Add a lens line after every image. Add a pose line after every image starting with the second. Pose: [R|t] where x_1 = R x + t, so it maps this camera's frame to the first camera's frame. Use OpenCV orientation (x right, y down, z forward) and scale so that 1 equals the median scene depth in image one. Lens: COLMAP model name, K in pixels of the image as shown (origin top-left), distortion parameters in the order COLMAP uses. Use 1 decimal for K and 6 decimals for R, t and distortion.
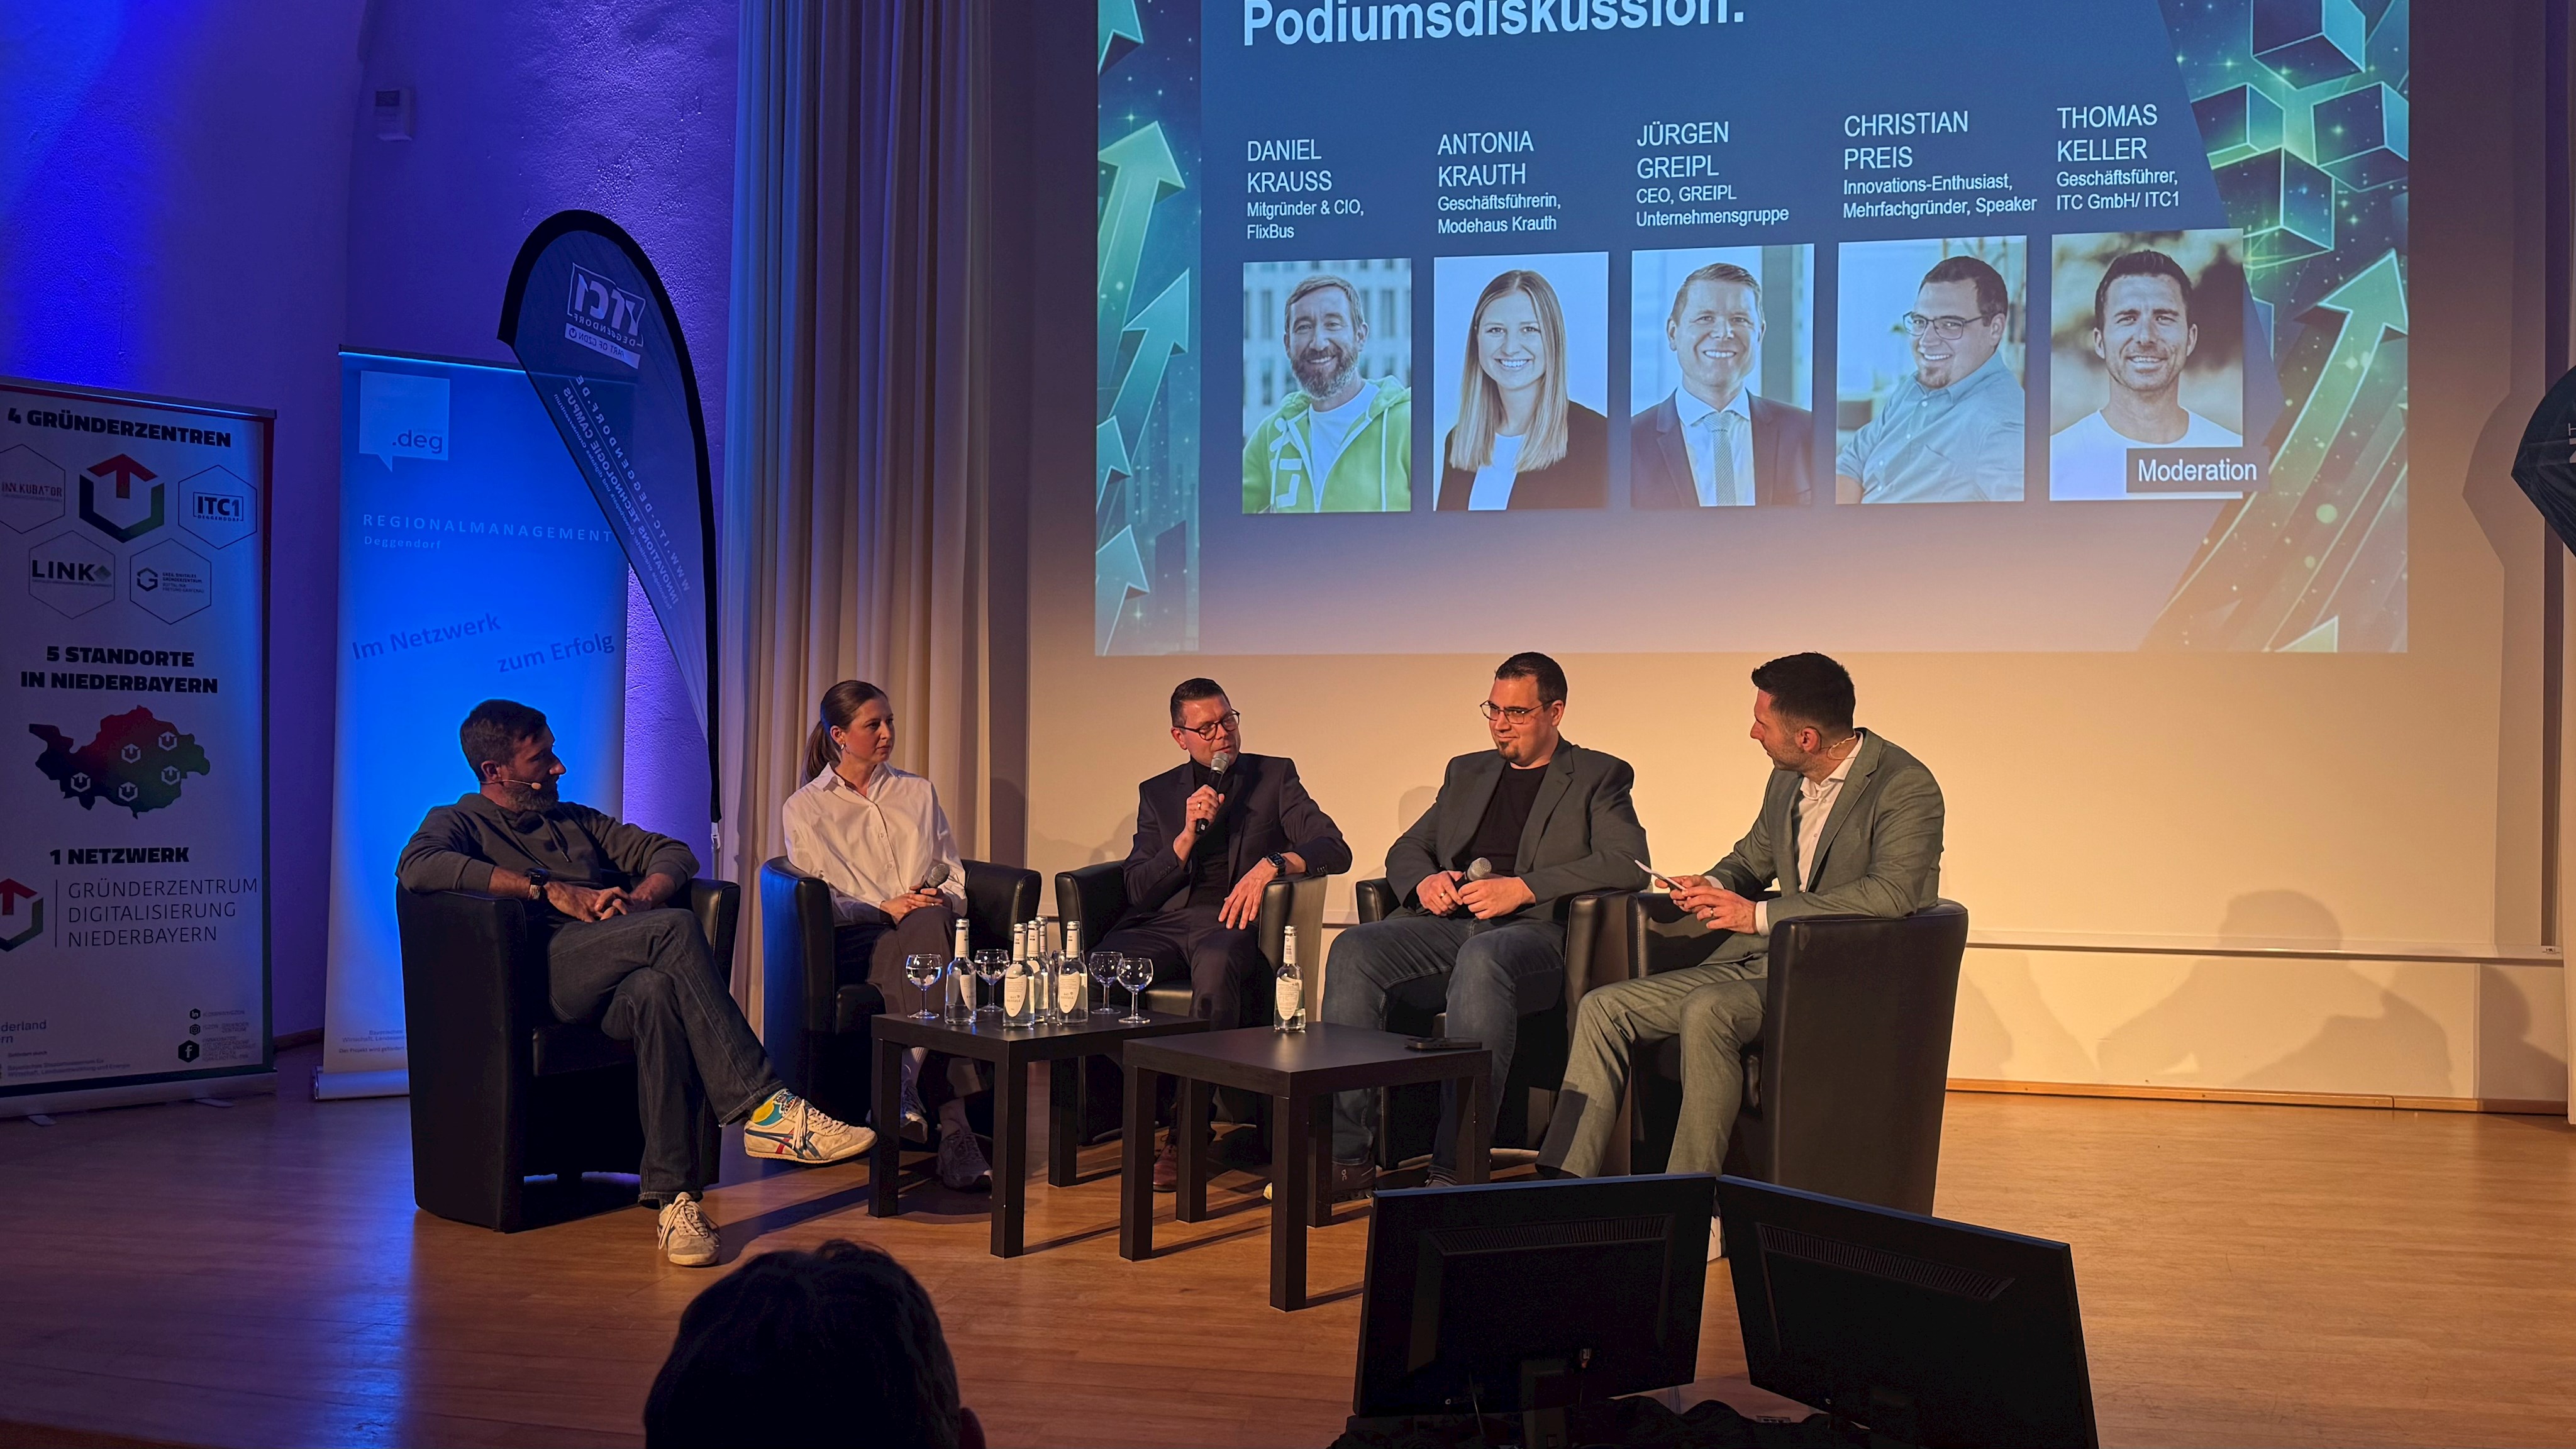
lens RADIAL K [[2088.6, 0, 1288.0], [0, 2088.6, 724.5], [0, 0, 1]] dist [0.100425, -0.186794]
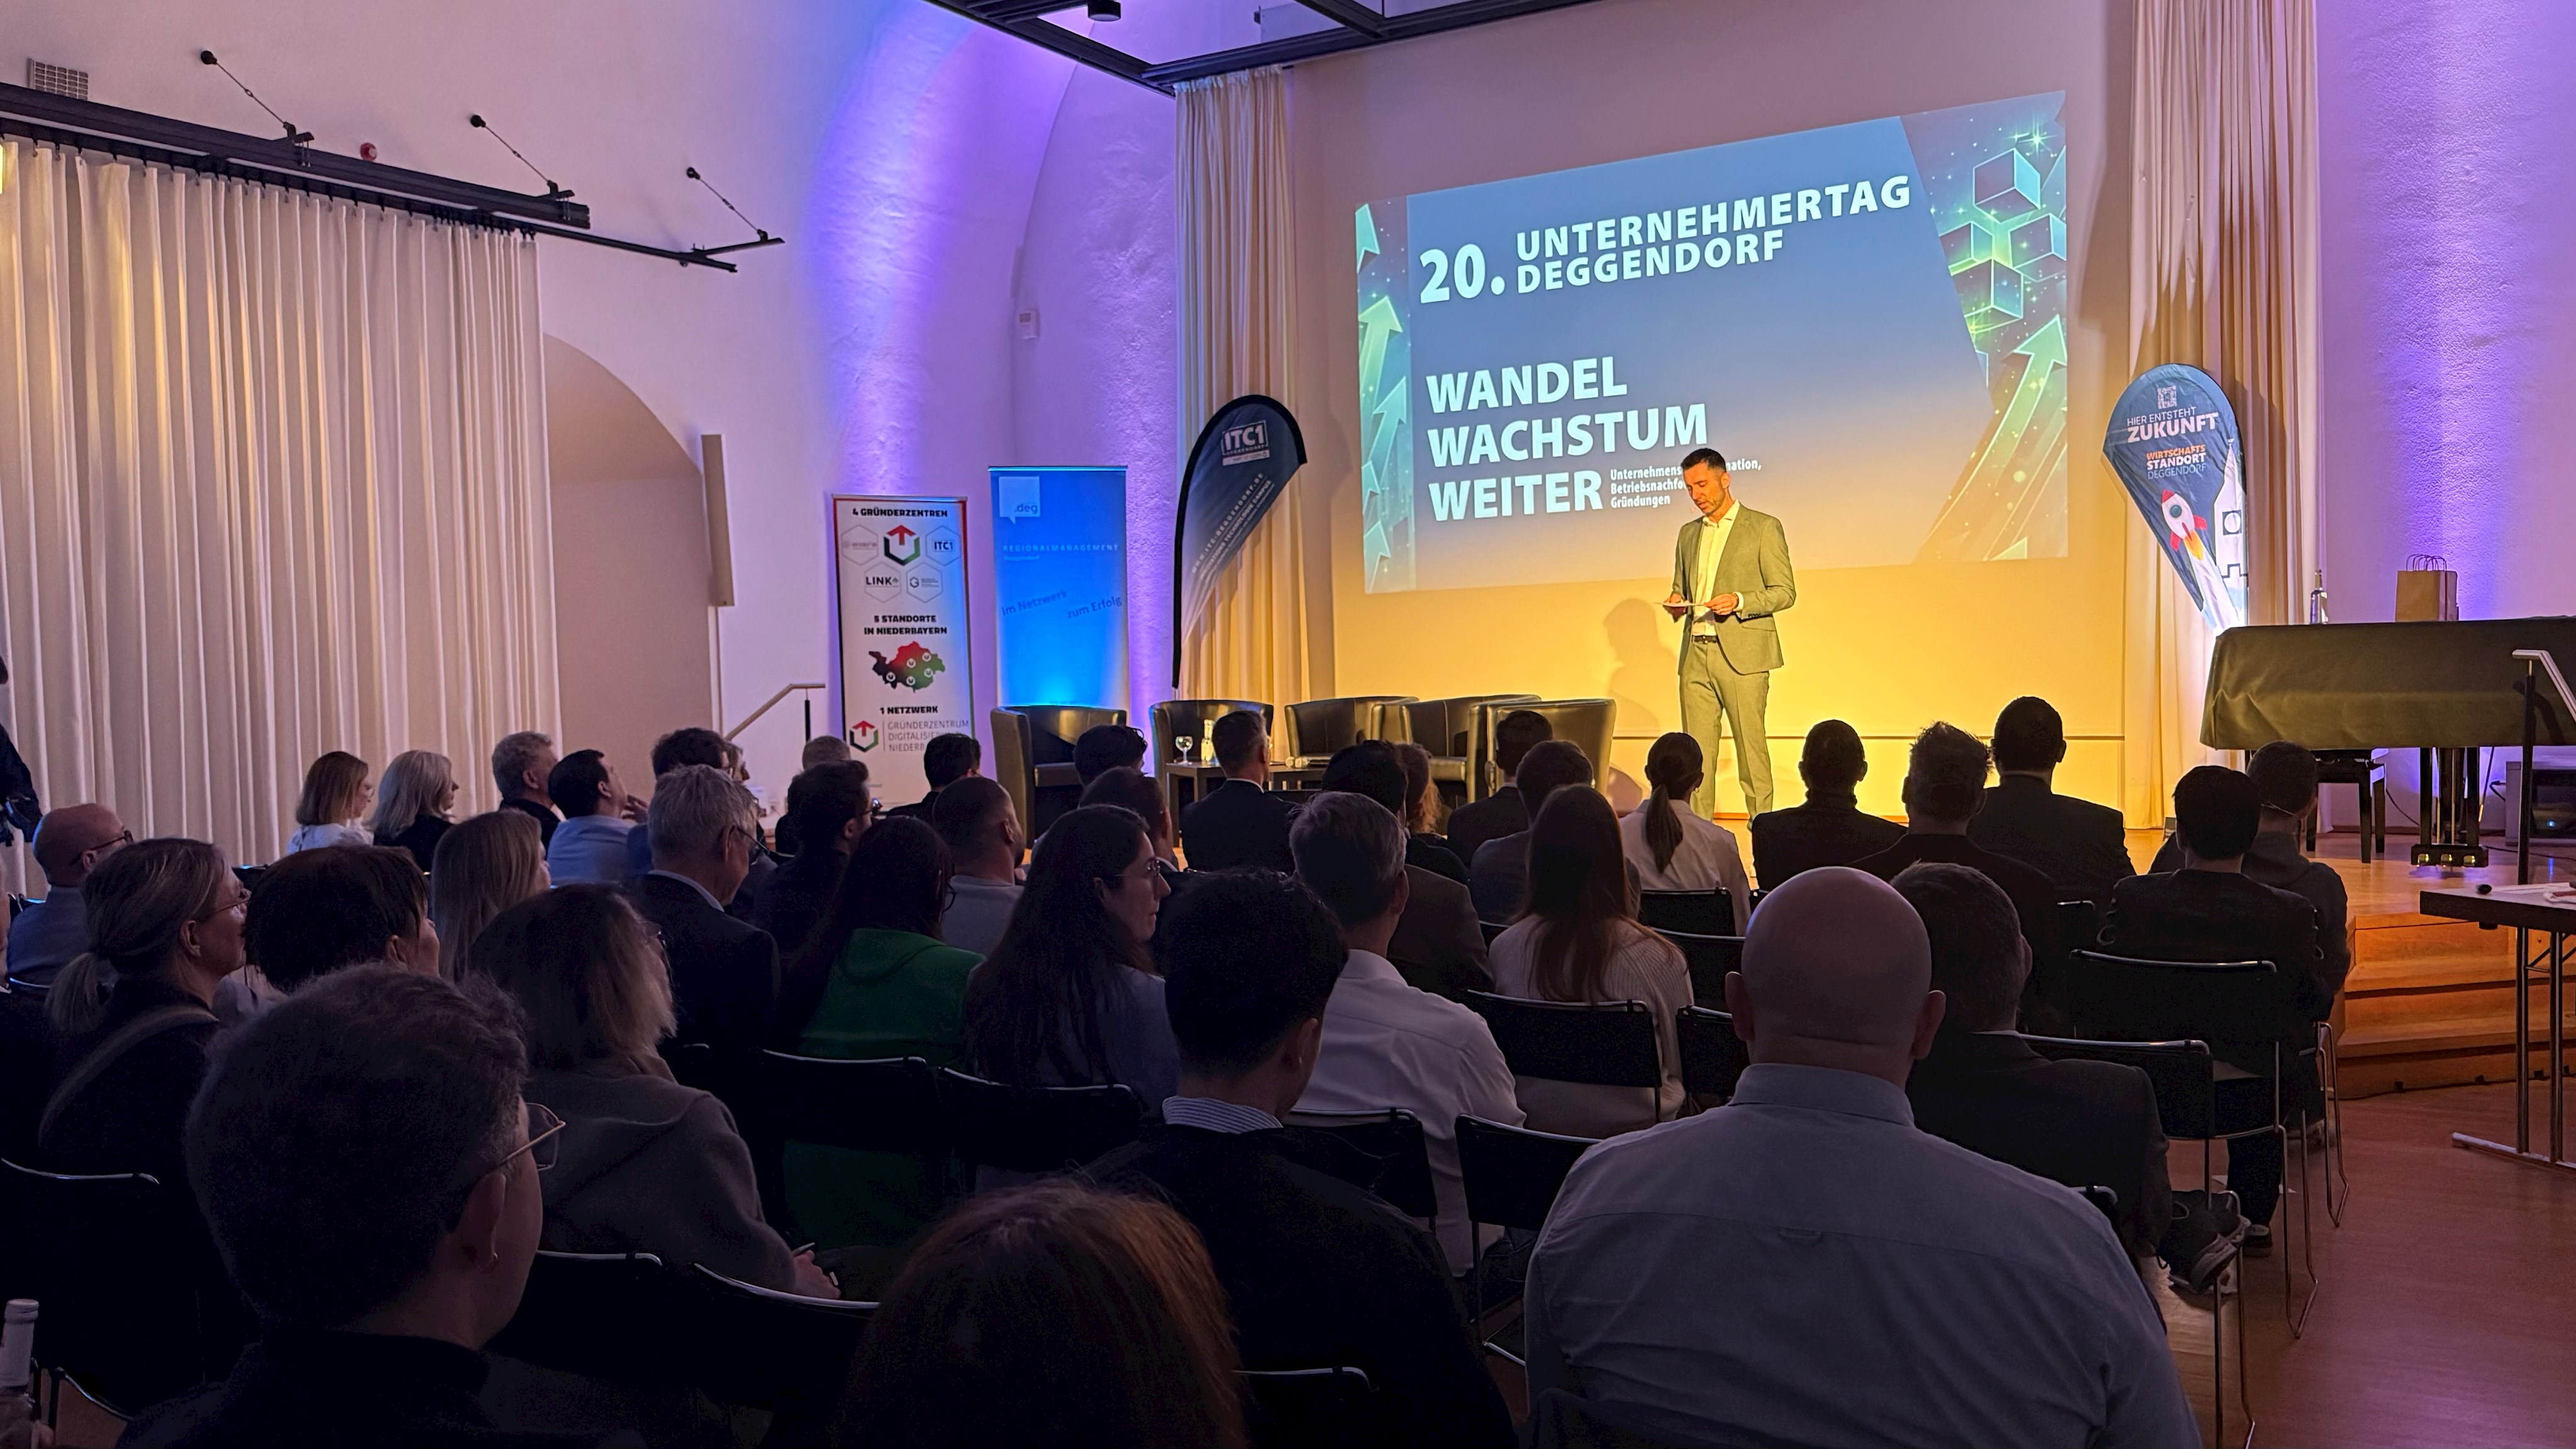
lens RADIAL K [[2088.6, 0, 1288.0], [0, 2088.6, 724.5], [0, 0, 1]] dist [0.100425, -0.186794]
pose [[0.924808, -0.023604, -0.379700, 0.614518], [0.043217, 0.998131, 0.043211, 0.000530], [0.377970, -0.056371, 0.924100, -0.829953]]
